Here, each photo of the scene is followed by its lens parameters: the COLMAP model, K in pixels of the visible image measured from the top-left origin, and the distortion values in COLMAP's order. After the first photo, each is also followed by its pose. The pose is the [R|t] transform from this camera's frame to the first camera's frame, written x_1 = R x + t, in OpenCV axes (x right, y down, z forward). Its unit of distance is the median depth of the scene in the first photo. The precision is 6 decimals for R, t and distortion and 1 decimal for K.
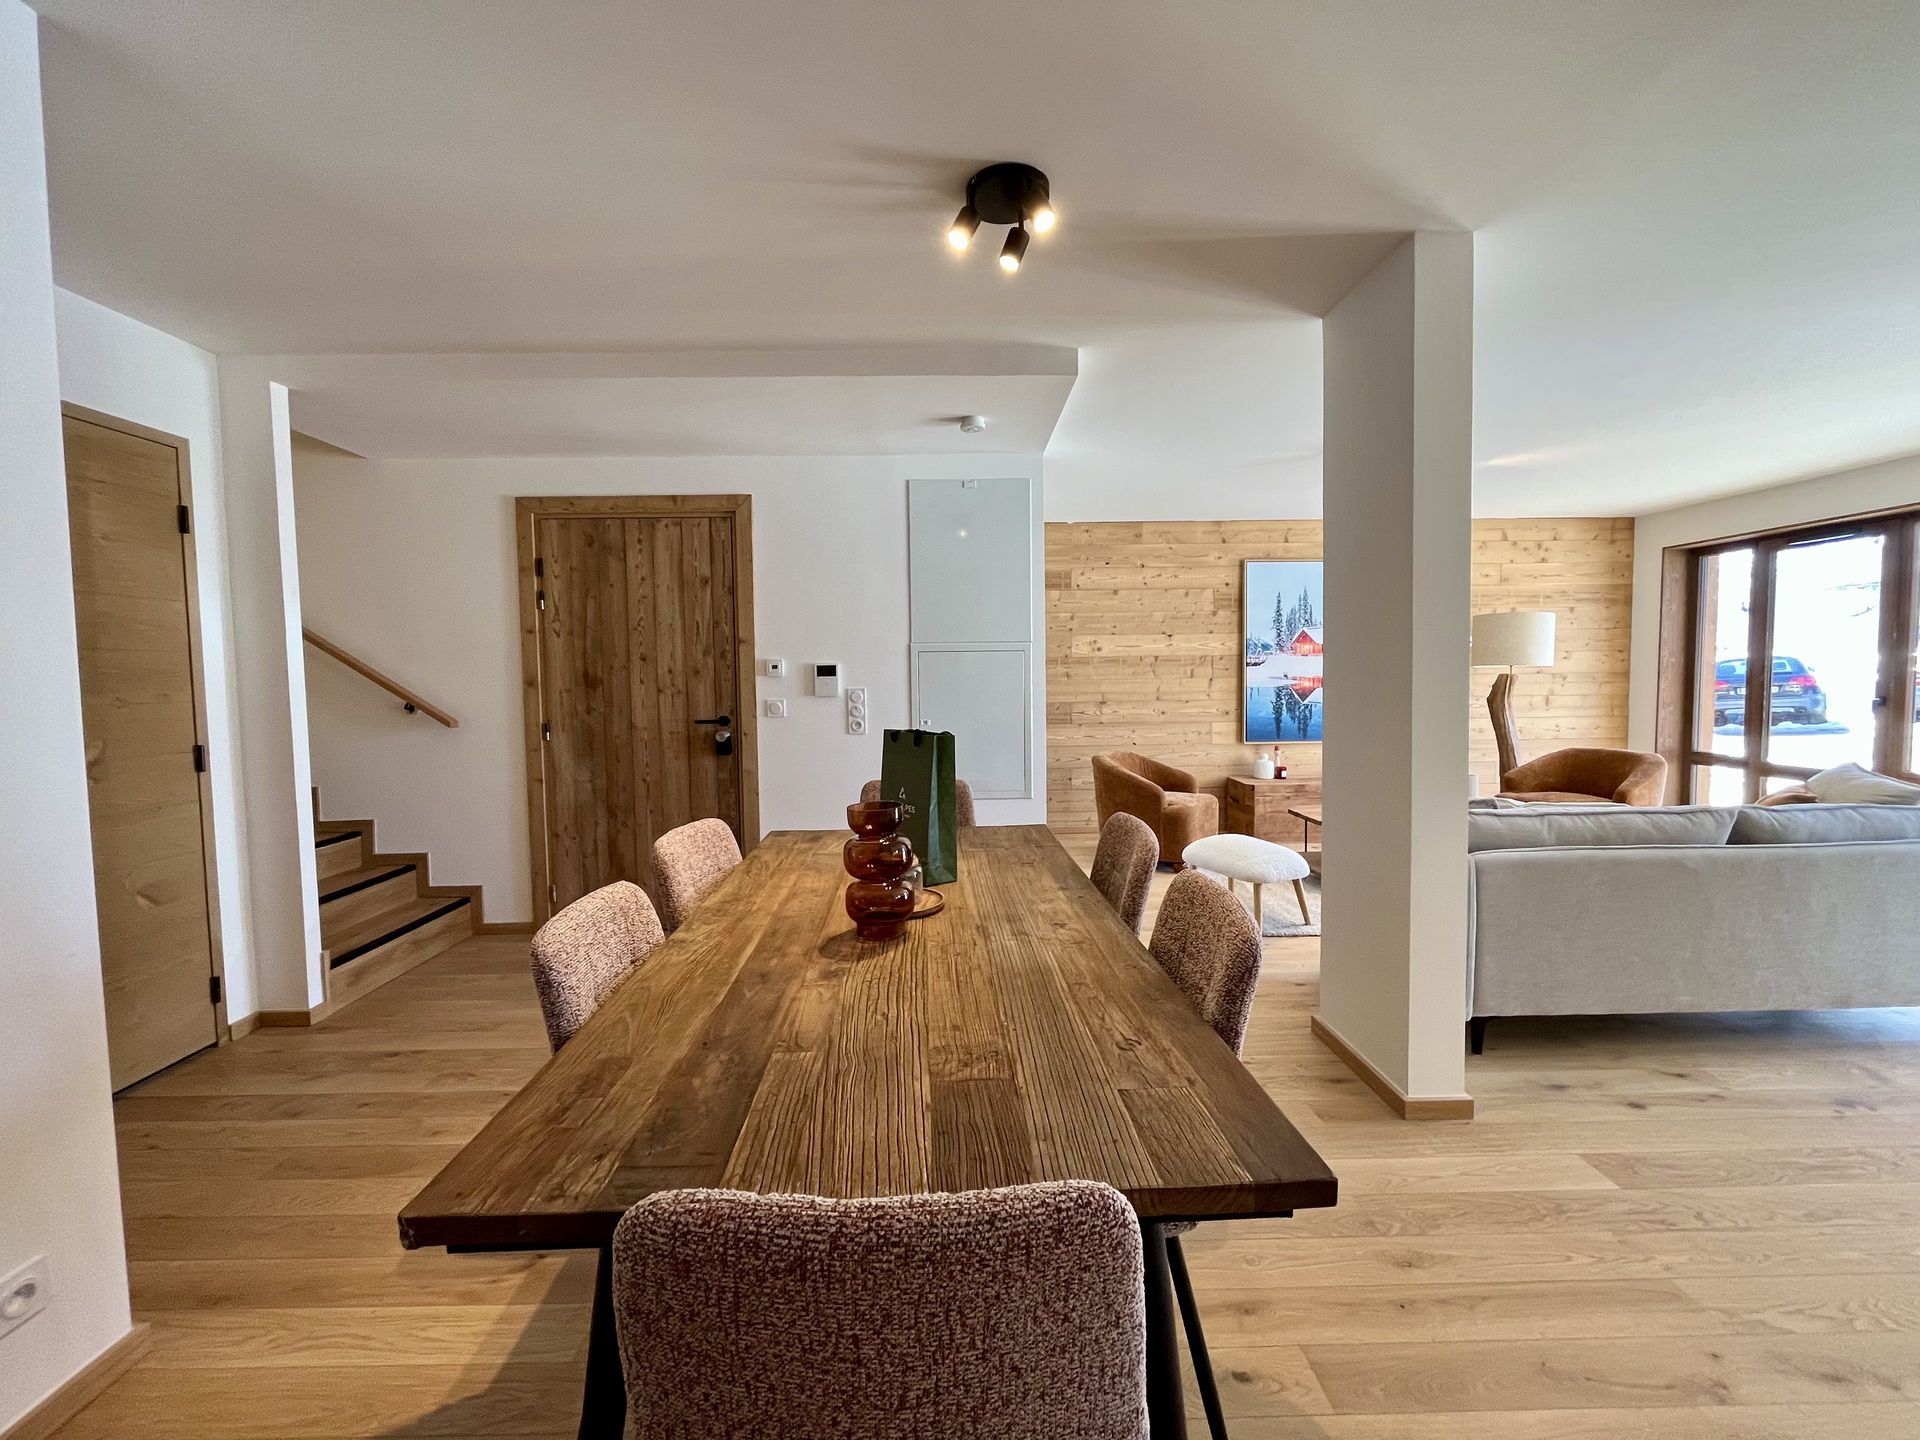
lens RADIAL K [[774.4, 0, 954.7], [0, 774.4, 716.1], [0, 0, 1]] dist [-0.009625, -0.000235]
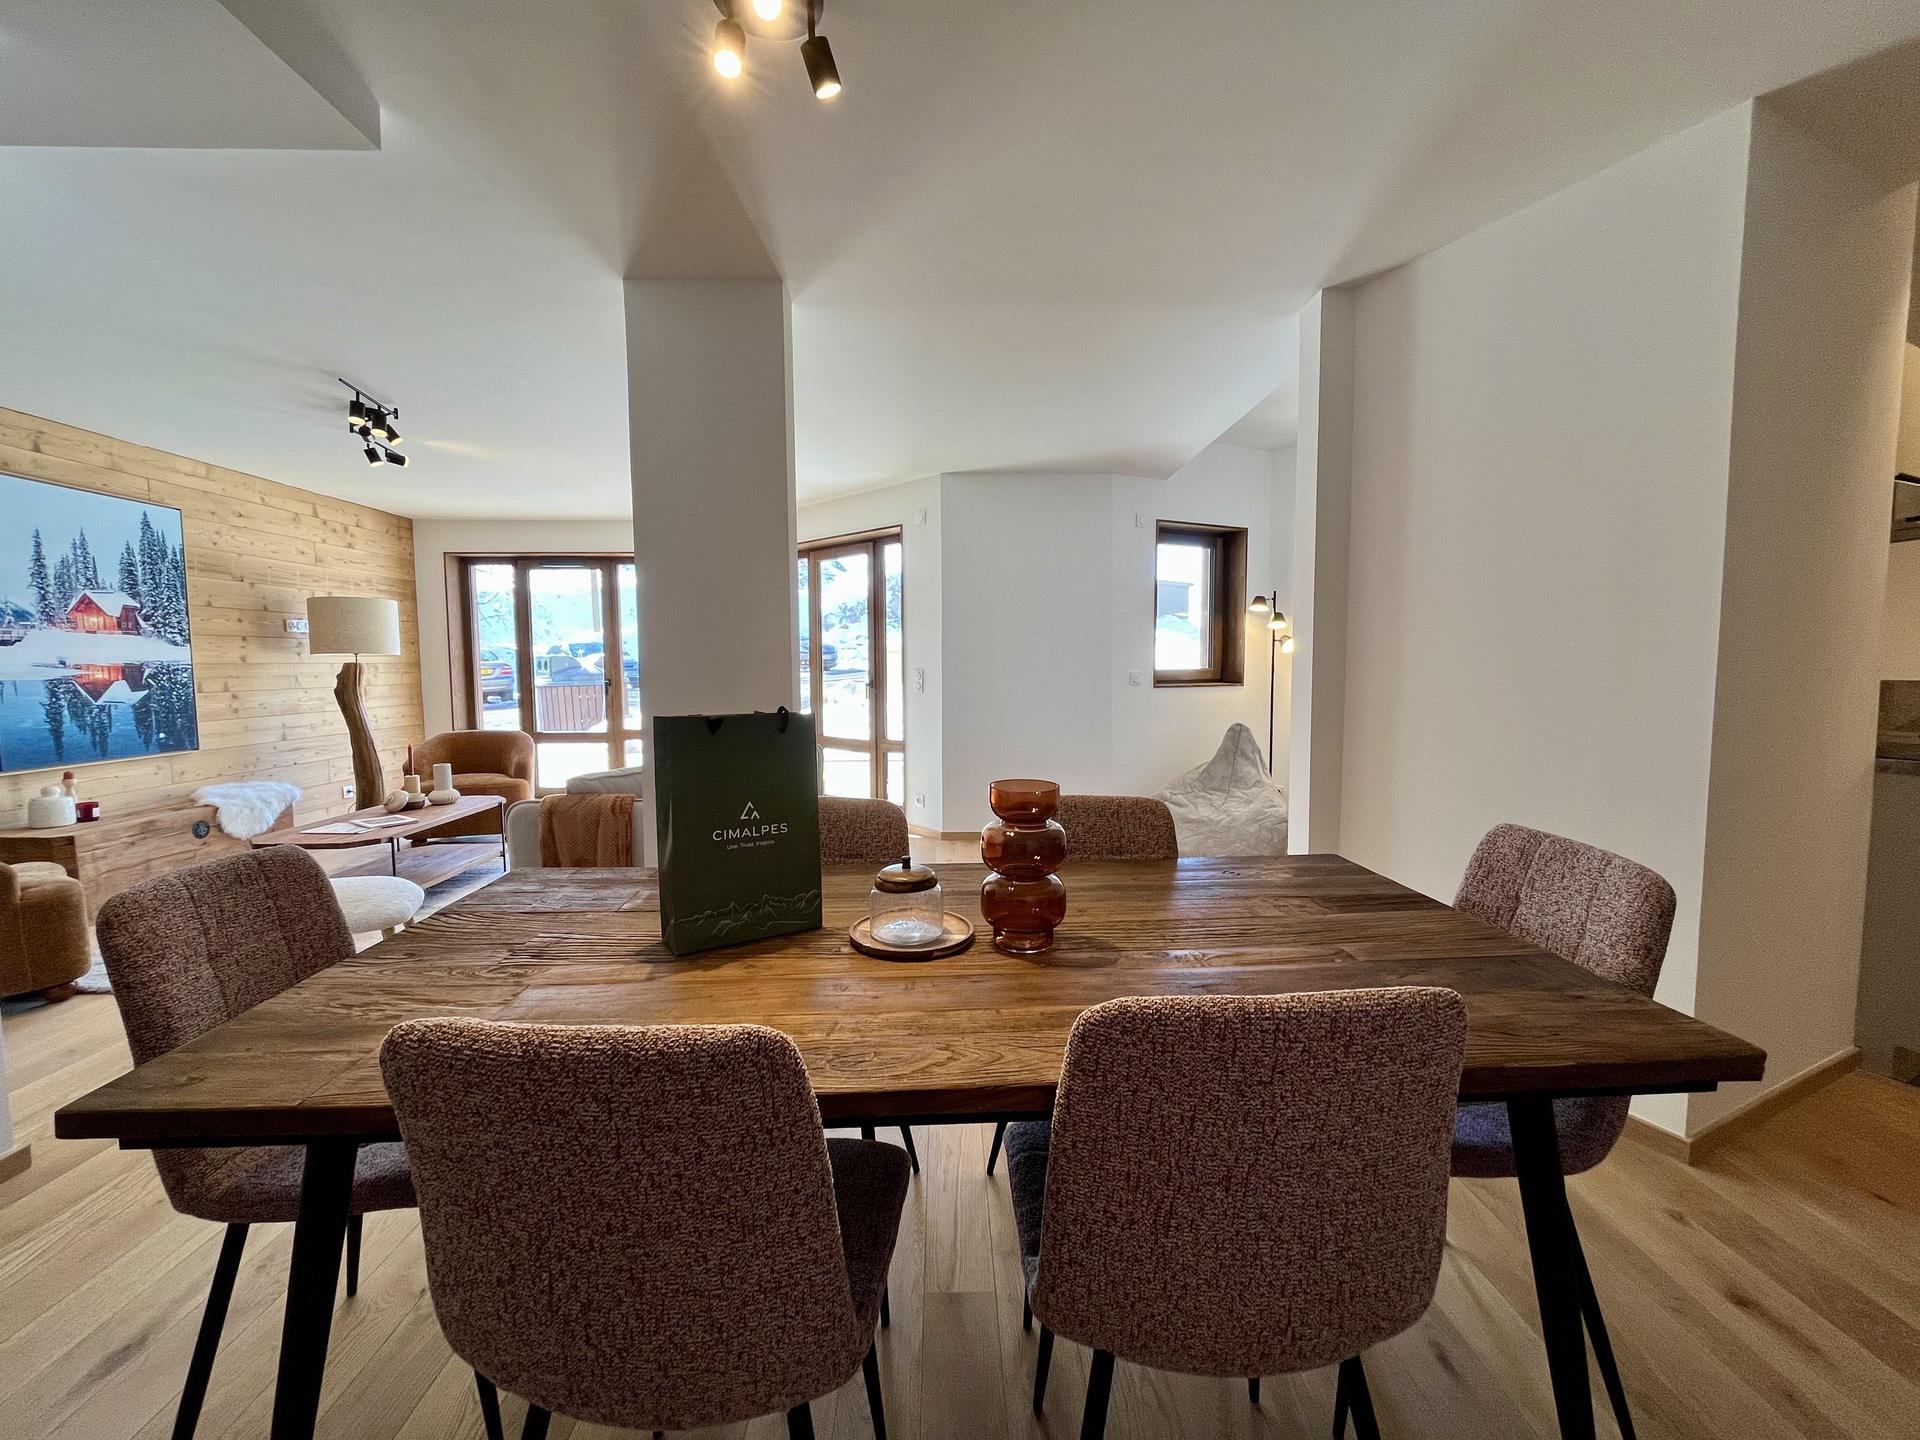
lens RADIAL K [[774.4, 0, 963.3], [0, 774.4, 721.2], [0, 0, 1]] dist [-0.009625, -0.000235]
pose [[-0.020462, -0.061855, 0.997875, -0.347029], [0.055671, 0.996465, 0.062909, -0.002852], [-0.998240, 0.056840, -0.016946, 0.413015]]
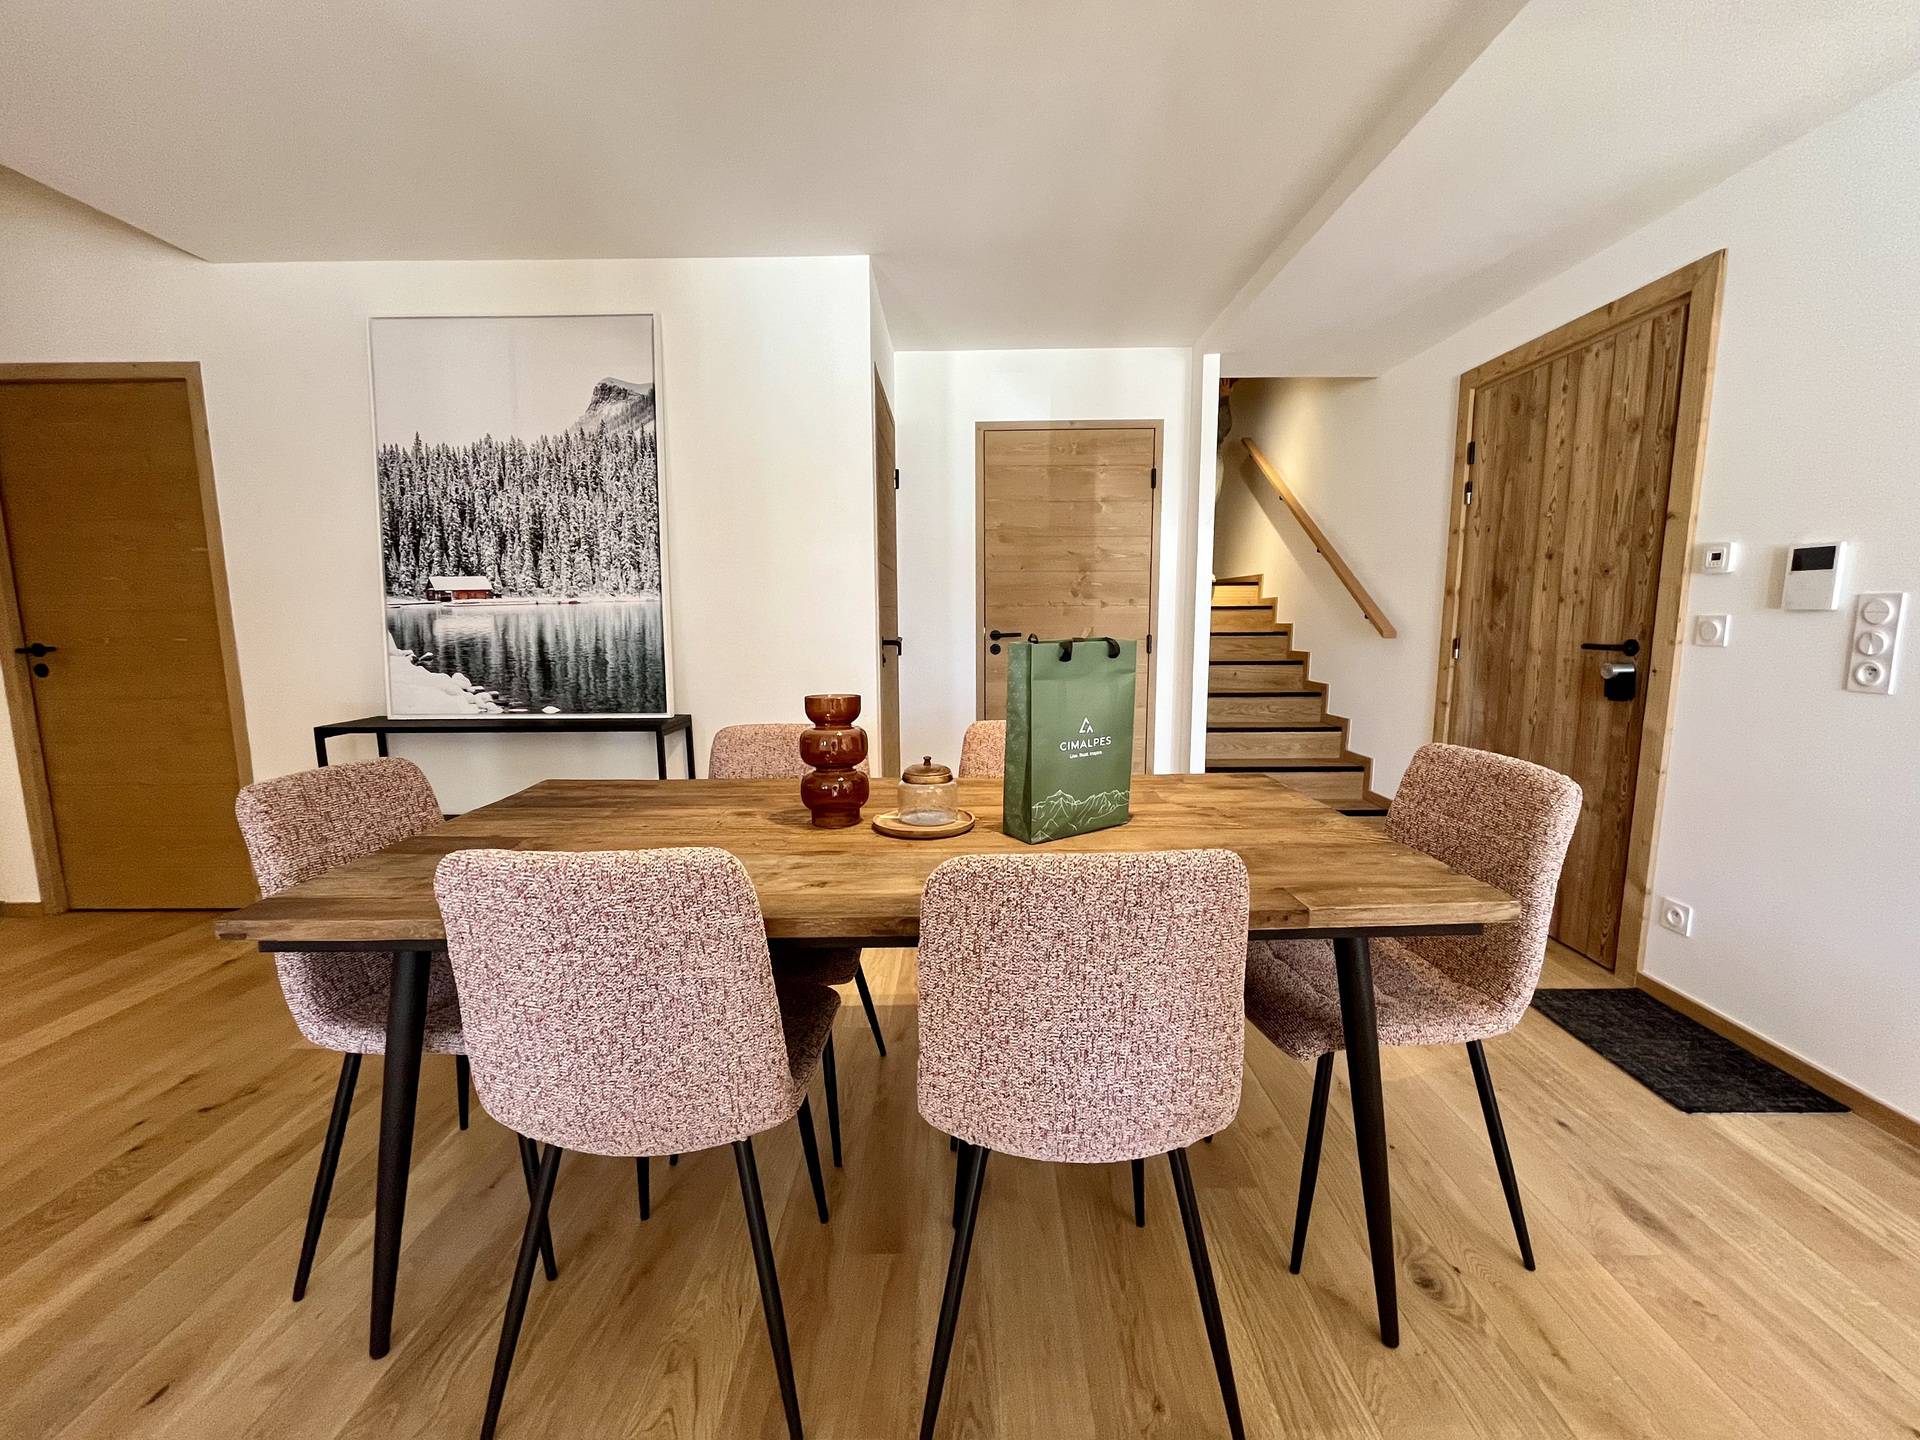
lens RADIAL K [[774.4, 0, 961.2], [0, 774.4, 720.7], [0, 0, 1]] dist [-0.009625, -0.000235]
pose [[-0.020099, 0.150363, -0.988427, 0.347983], [-0.046672, 0.987407, 0.151157, -0.004294], [0.998708, 0.049170, -0.012828, 0.460989]]
